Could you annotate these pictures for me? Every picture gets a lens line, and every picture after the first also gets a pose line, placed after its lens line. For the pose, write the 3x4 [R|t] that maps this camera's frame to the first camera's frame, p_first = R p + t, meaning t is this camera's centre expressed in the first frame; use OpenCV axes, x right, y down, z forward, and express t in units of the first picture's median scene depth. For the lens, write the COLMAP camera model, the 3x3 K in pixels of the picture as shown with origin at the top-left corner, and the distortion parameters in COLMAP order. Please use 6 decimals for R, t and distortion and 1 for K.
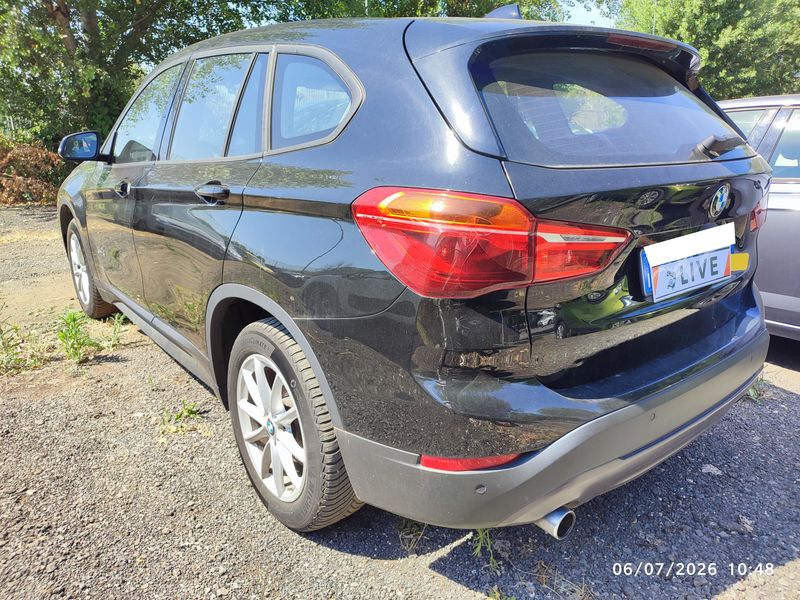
lens RADIAL K [[569.9, 0, 400.0], [0, 569.9, 300.0], [0, 0, 1]] dist [0.001738, 0.000060]
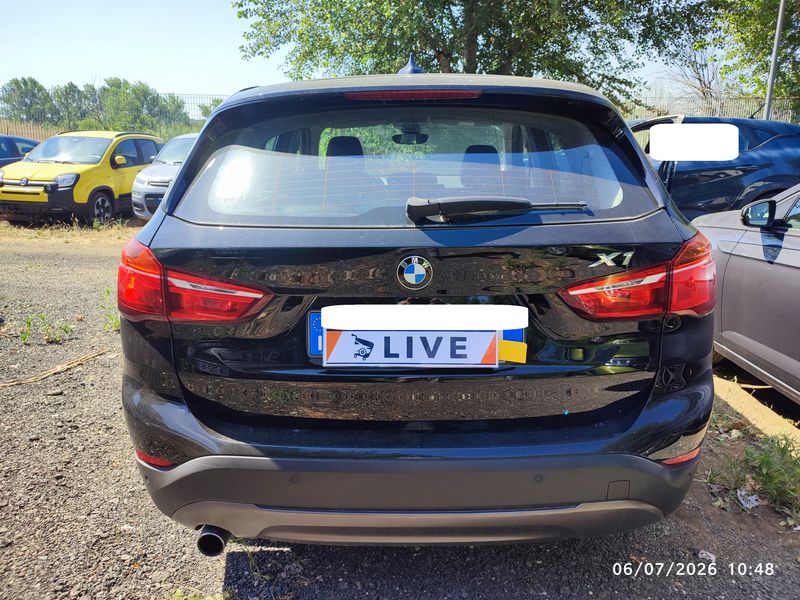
lens RADIAL K [[569.9, 0, 400.0], [0, 569.9, 300.0], [0, 0, 1]] dist [0.001738, 0.000060]
pose [[0.777125, 0.157714, -0.609265, 1.160665], [-0.170244, 0.984679, 0.037745, -0.172282], [0.605883, 0.074391, 0.792068, 0.315114]]
